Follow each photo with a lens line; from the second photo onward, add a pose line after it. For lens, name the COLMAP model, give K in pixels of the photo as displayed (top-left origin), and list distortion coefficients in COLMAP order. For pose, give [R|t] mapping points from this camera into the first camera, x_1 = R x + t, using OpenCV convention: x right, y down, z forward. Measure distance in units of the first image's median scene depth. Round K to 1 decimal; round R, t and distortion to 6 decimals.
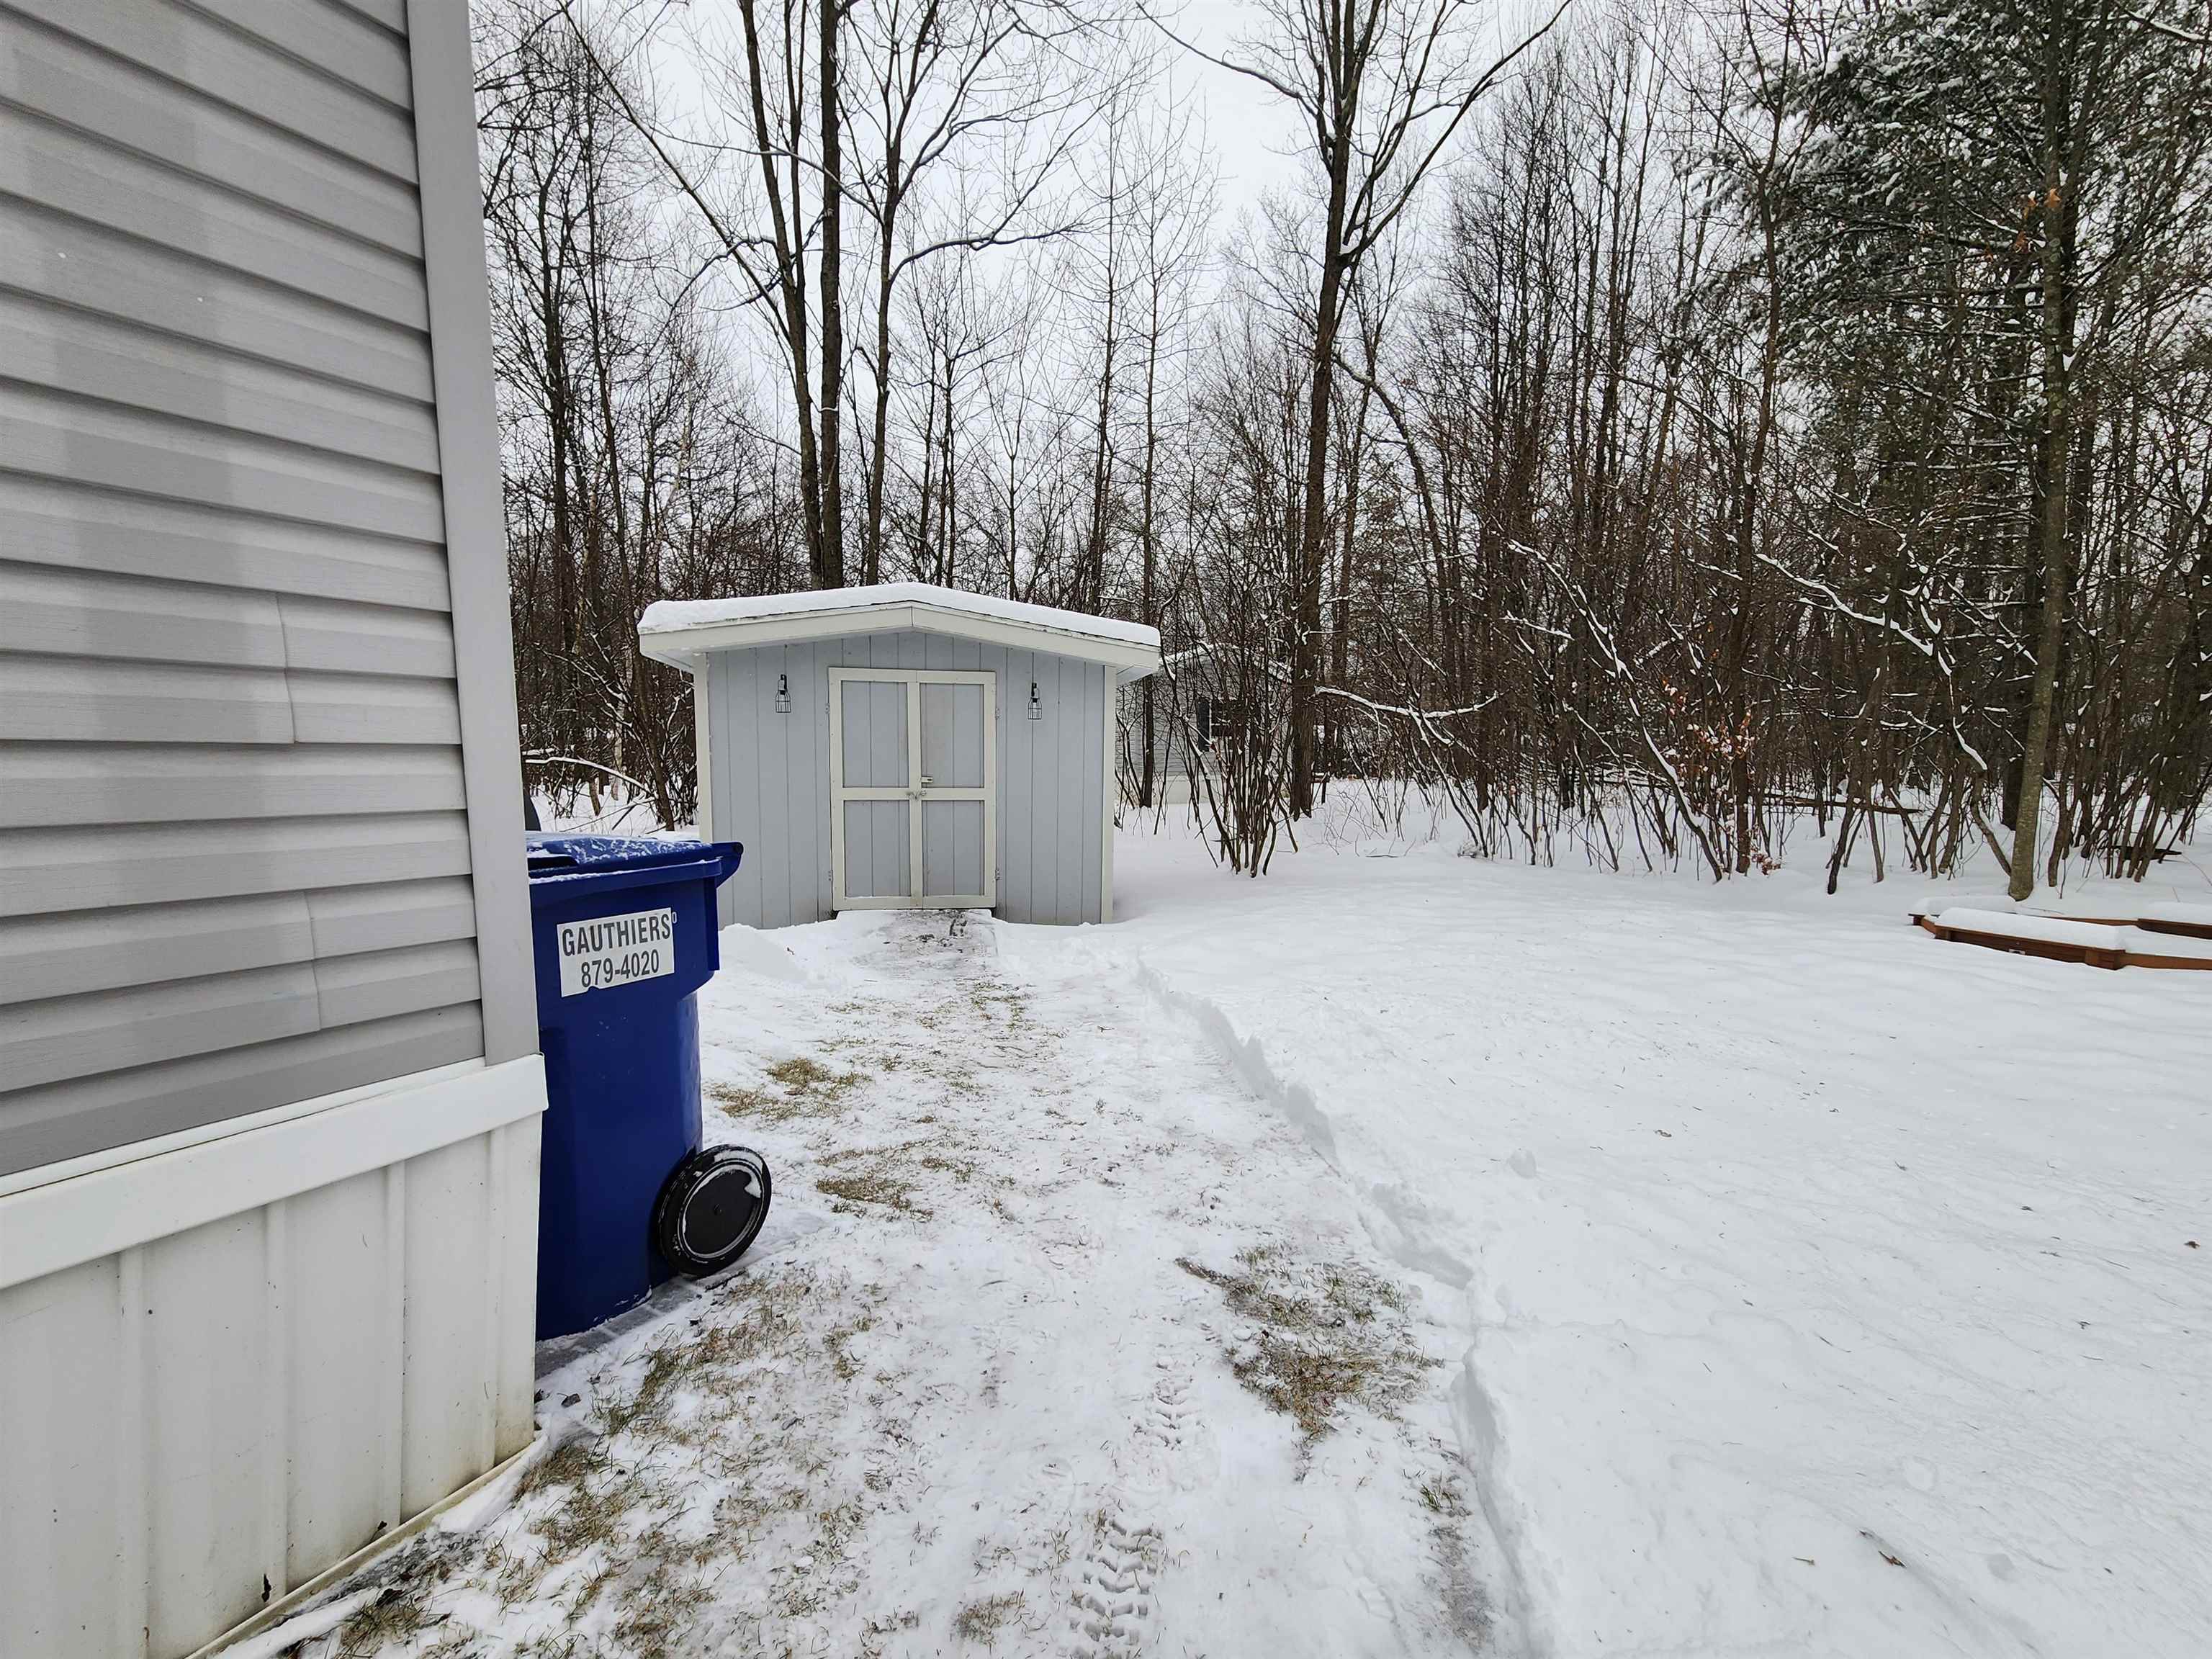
lens RADIAL K [[914.1, 0, 1107.0], [0, 914.1, 867.8], [0, 0, 1]] dist [0.000026, -0.000601]
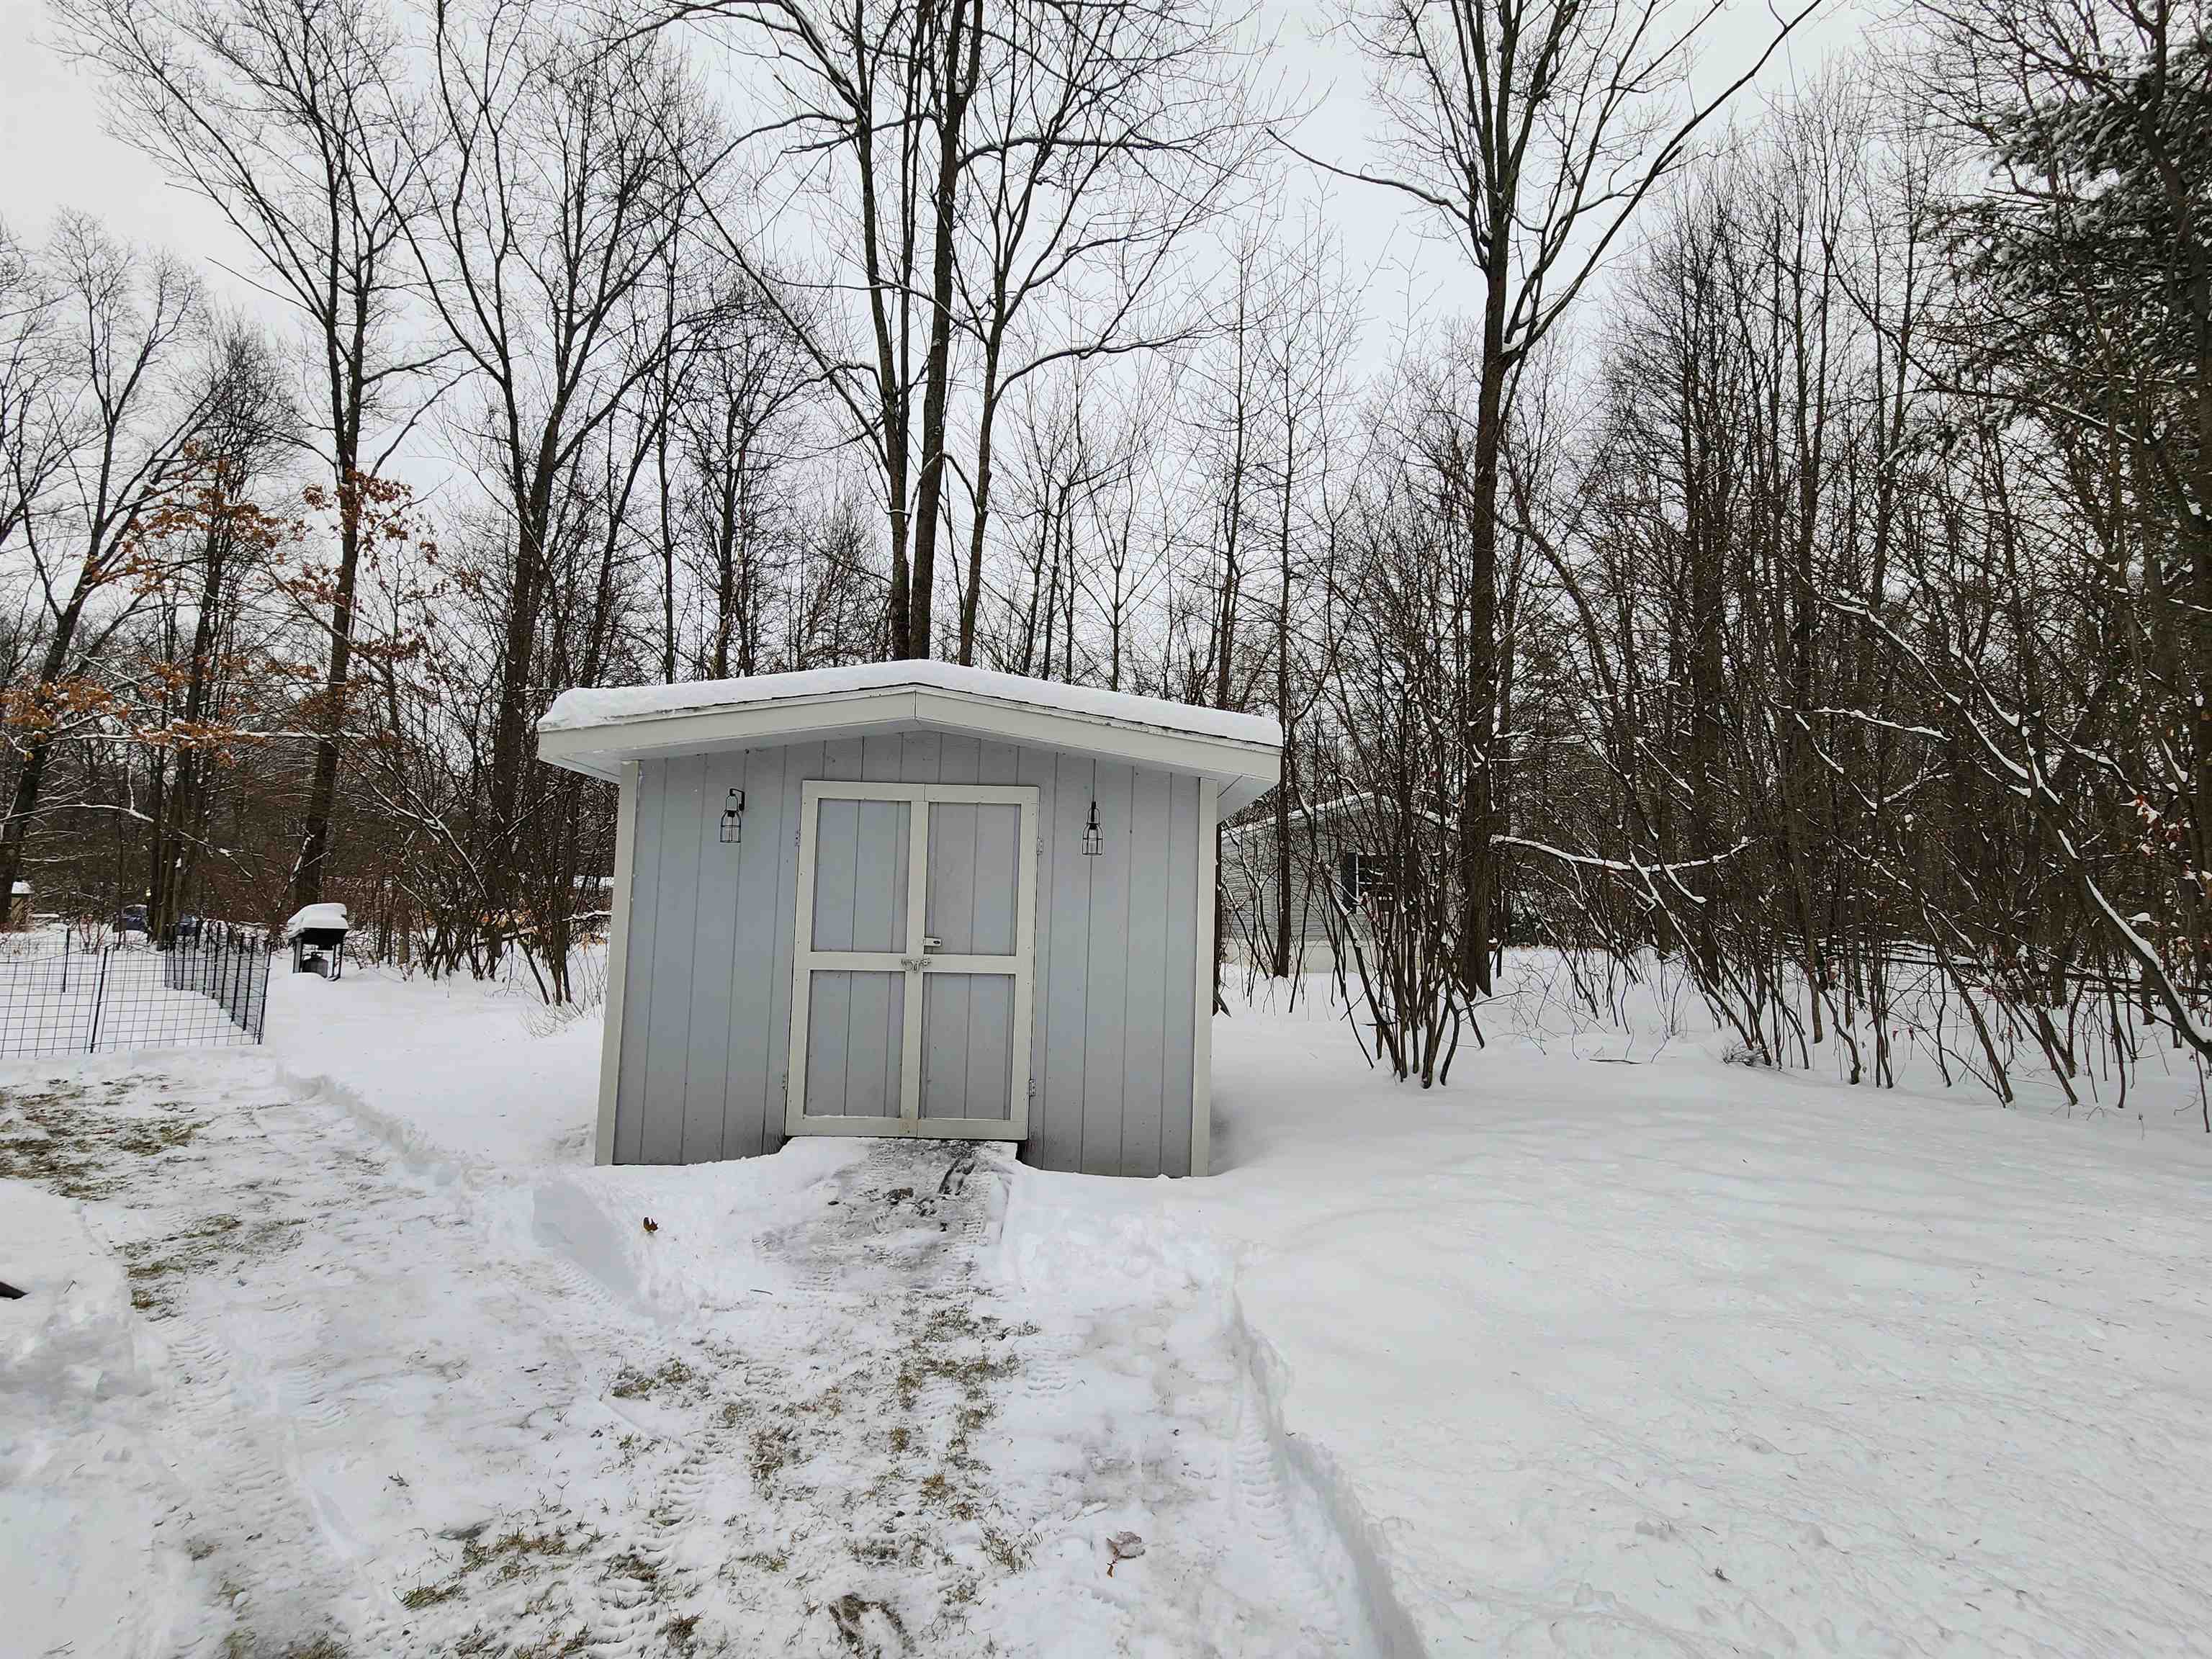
lens RADIAL K [[914.1, 0, 1103.6], [0, 914.1, 864.8], [0, 0, 1]] dist [0.000026, -0.000601]
pose [[0.987608, 0.004647, -0.156874, 0.020103], [-0.032618, 0.983813, -0.176204, -0.022128], [0.153516, 0.179137, 0.971773, 0.208404]]
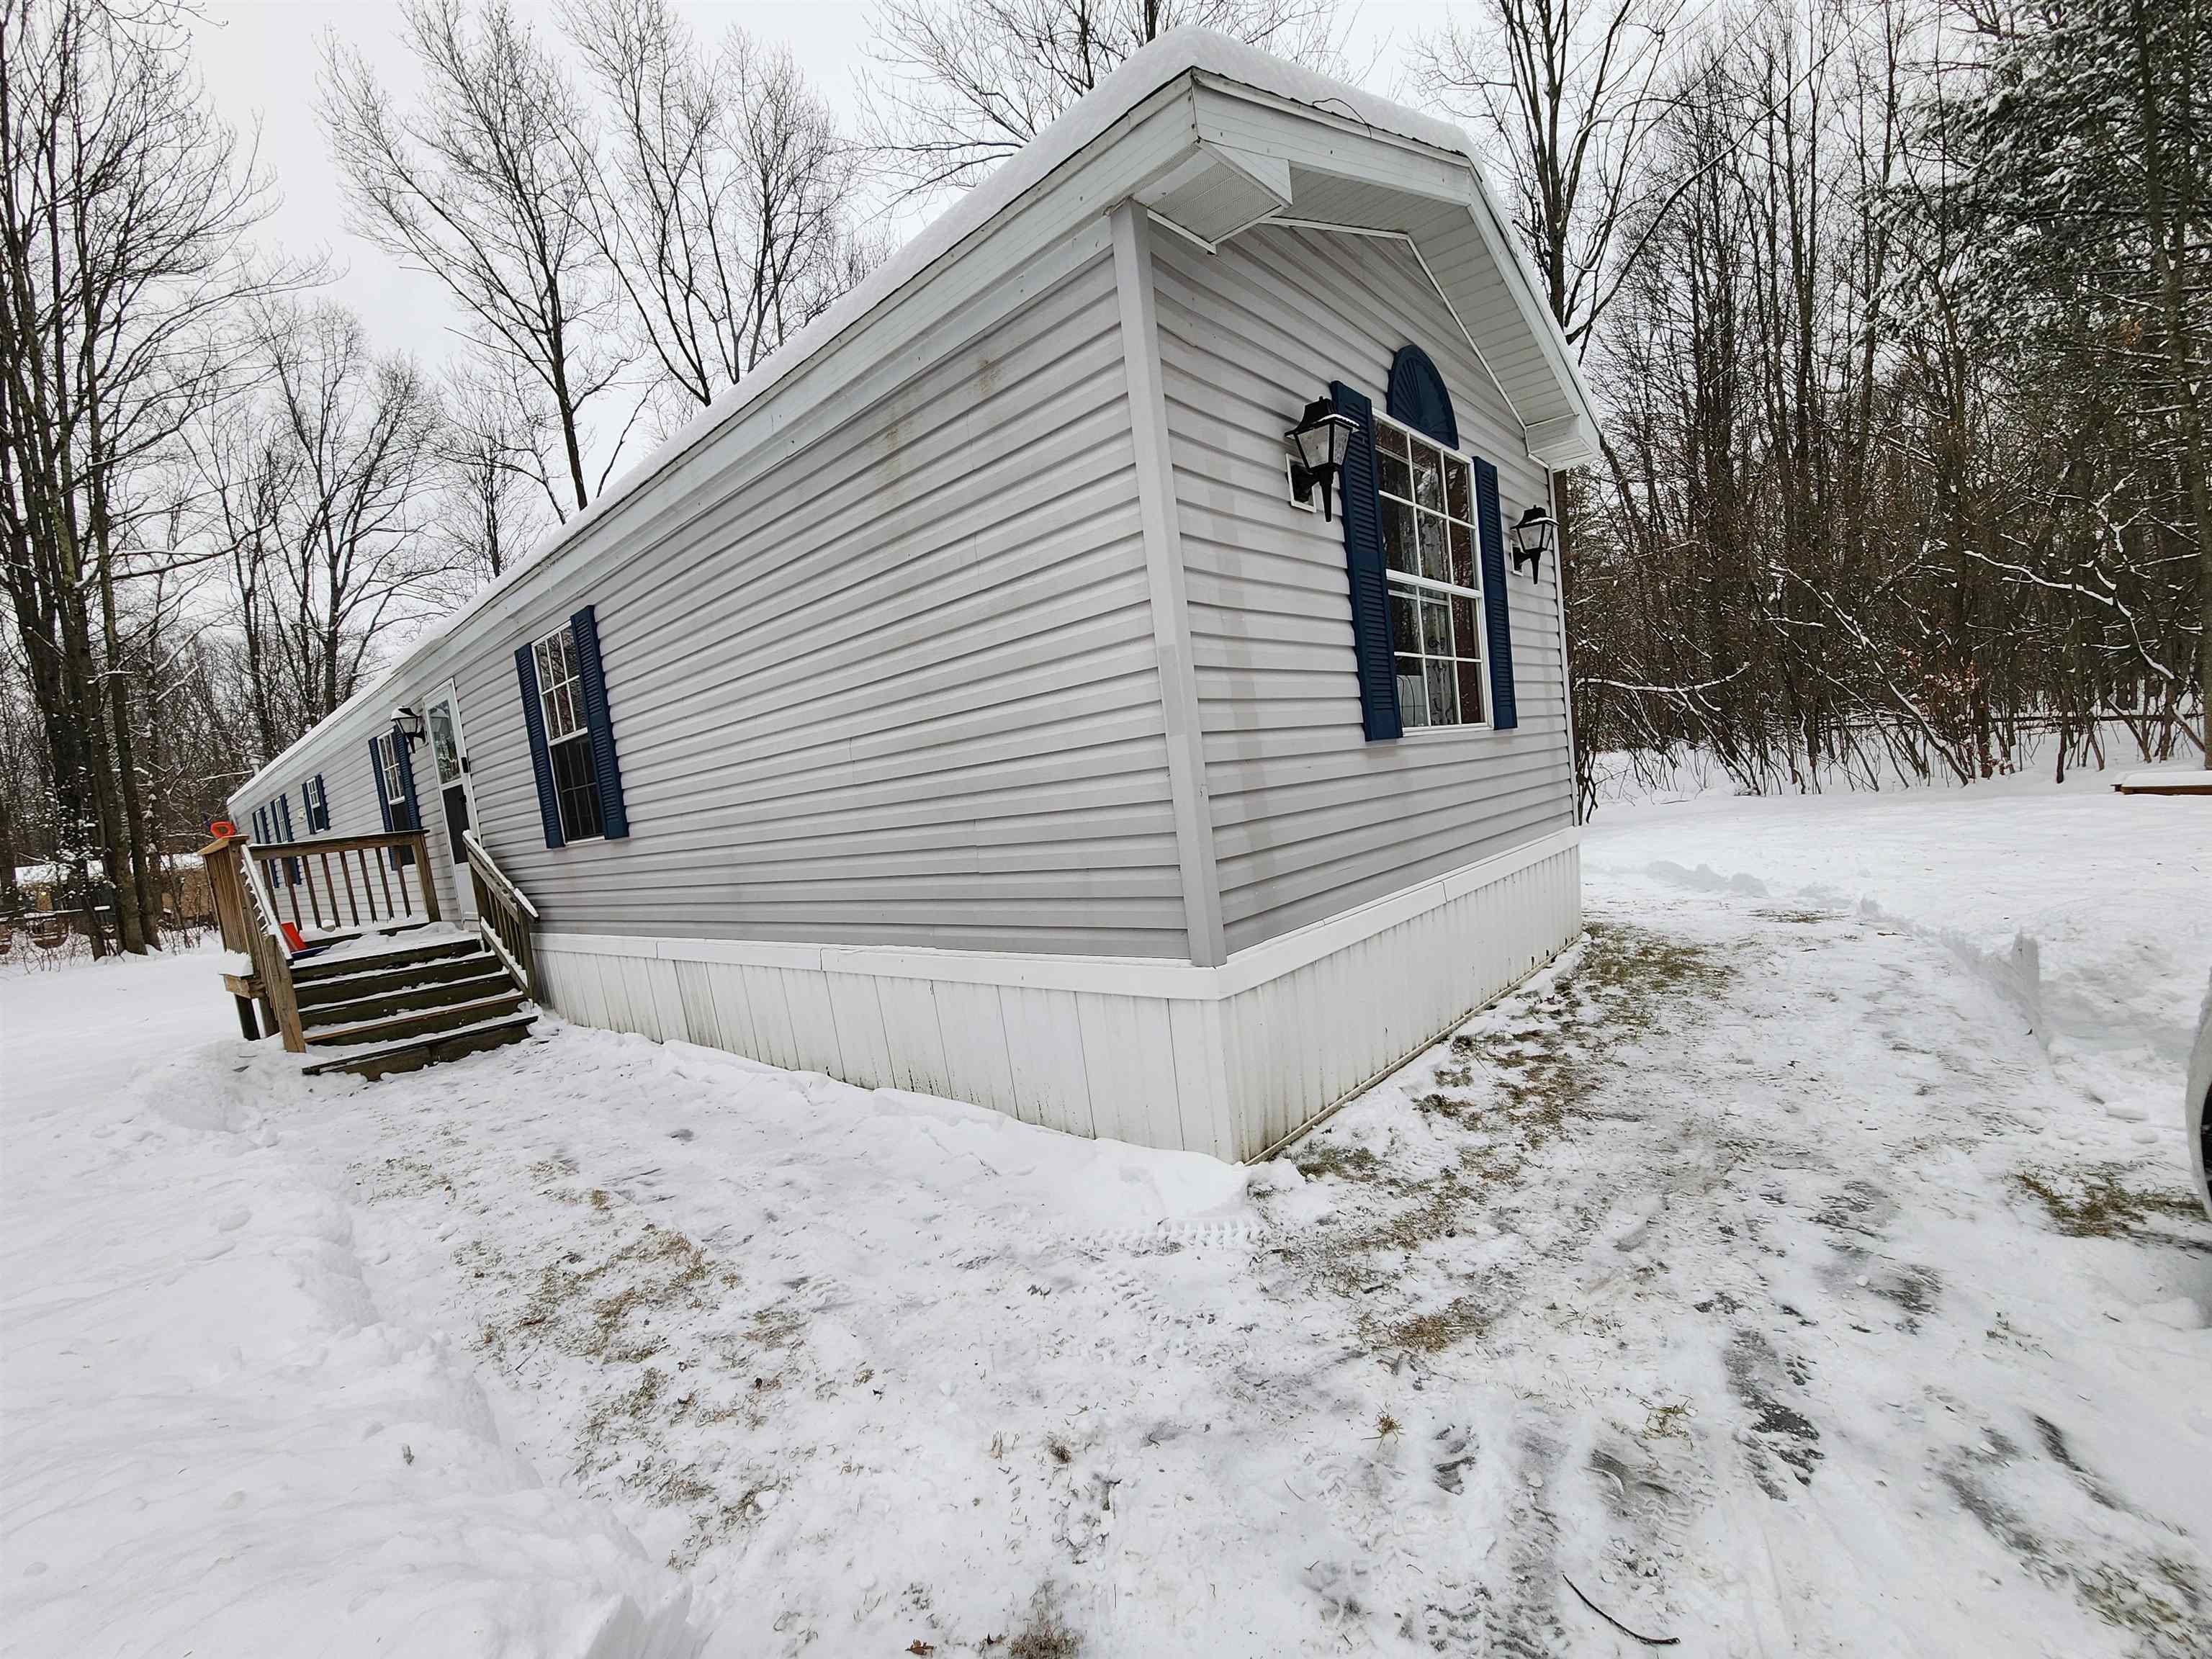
lens RADIAL K [[914.1, 0, 1109.5], [0, 914.1, 866.6], [0, 0, 1]] dist [0.000026, -0.000601]
pose [[0.978301, -0.102361, -0.180135, -0.247699], [0.097857, 0.994628, -0.033740, 0.040803], [0.182621, 0.015381, 0.983063, -0.408443]]
